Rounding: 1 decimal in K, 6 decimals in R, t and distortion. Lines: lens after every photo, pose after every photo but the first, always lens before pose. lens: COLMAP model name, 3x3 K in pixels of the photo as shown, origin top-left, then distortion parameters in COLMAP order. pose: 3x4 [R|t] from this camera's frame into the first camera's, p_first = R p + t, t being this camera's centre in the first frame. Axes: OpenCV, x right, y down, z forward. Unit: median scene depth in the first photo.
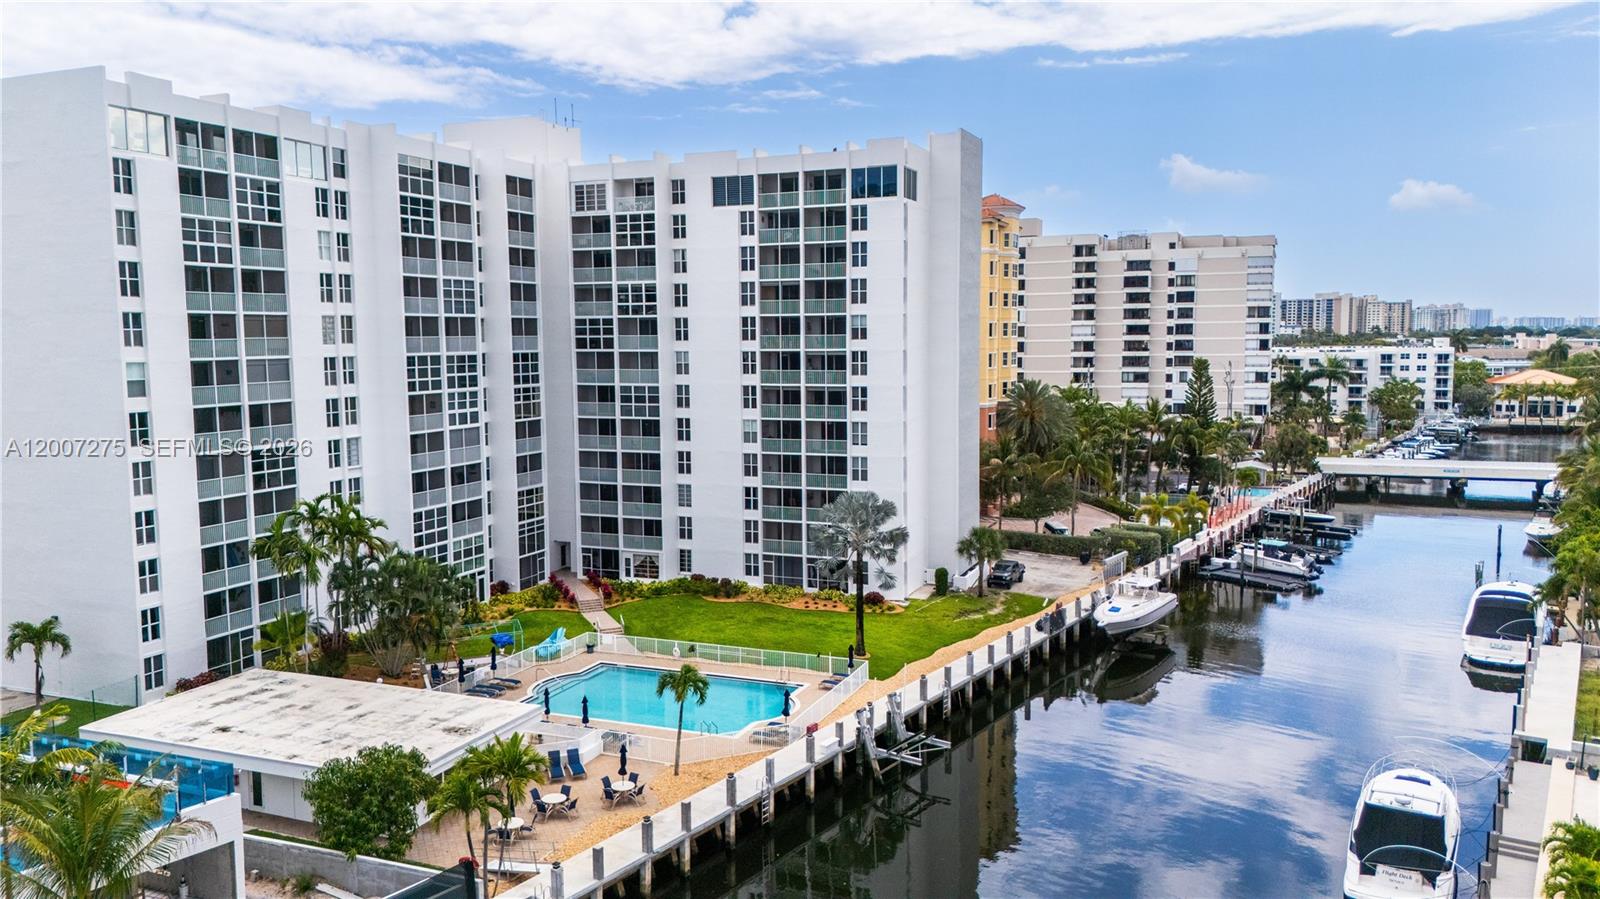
lens RADIAL K [[1178.0, 0, 800.0], [0, 1178.0, 449.5], [0, 0, 1]] dist [0.049061, -0.008819]
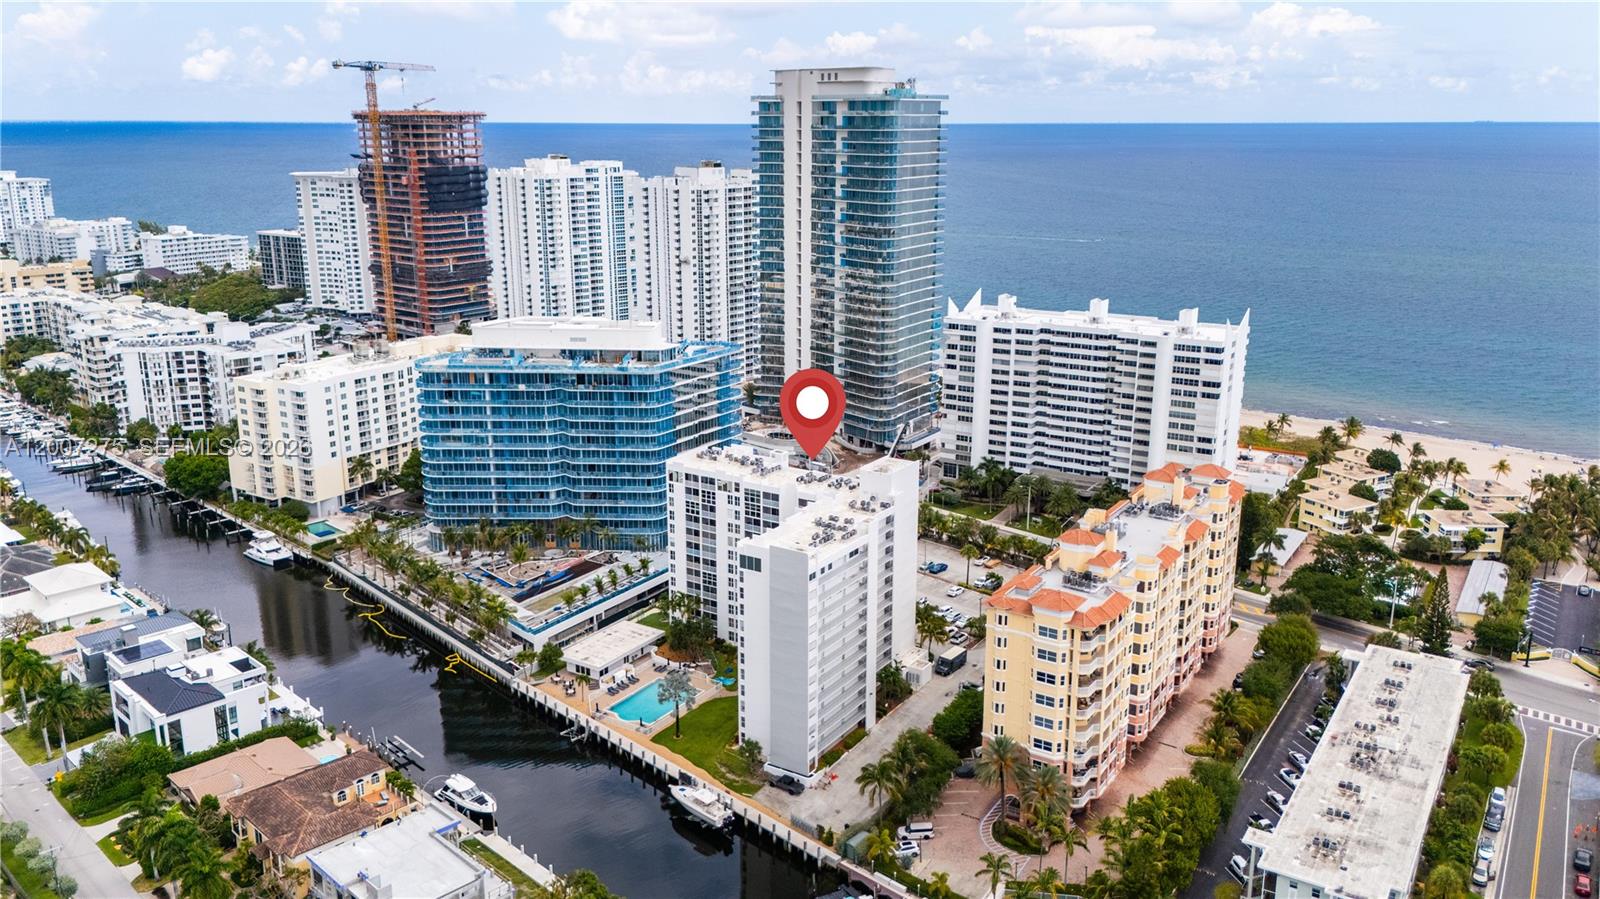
lens RADIAL K [[1219.5, 0, 800.0], [0, 1219.5, 449.5], [0, 0, 1]] dist [0.123770, -0.208673]
pose [[-0.166987, 0.262982, -0.950240, 1.937059], [-0.100544, 0.954206, 0.281748, -0.969498], [0.980819, 0.142589, -0.132899, 1.274352]]
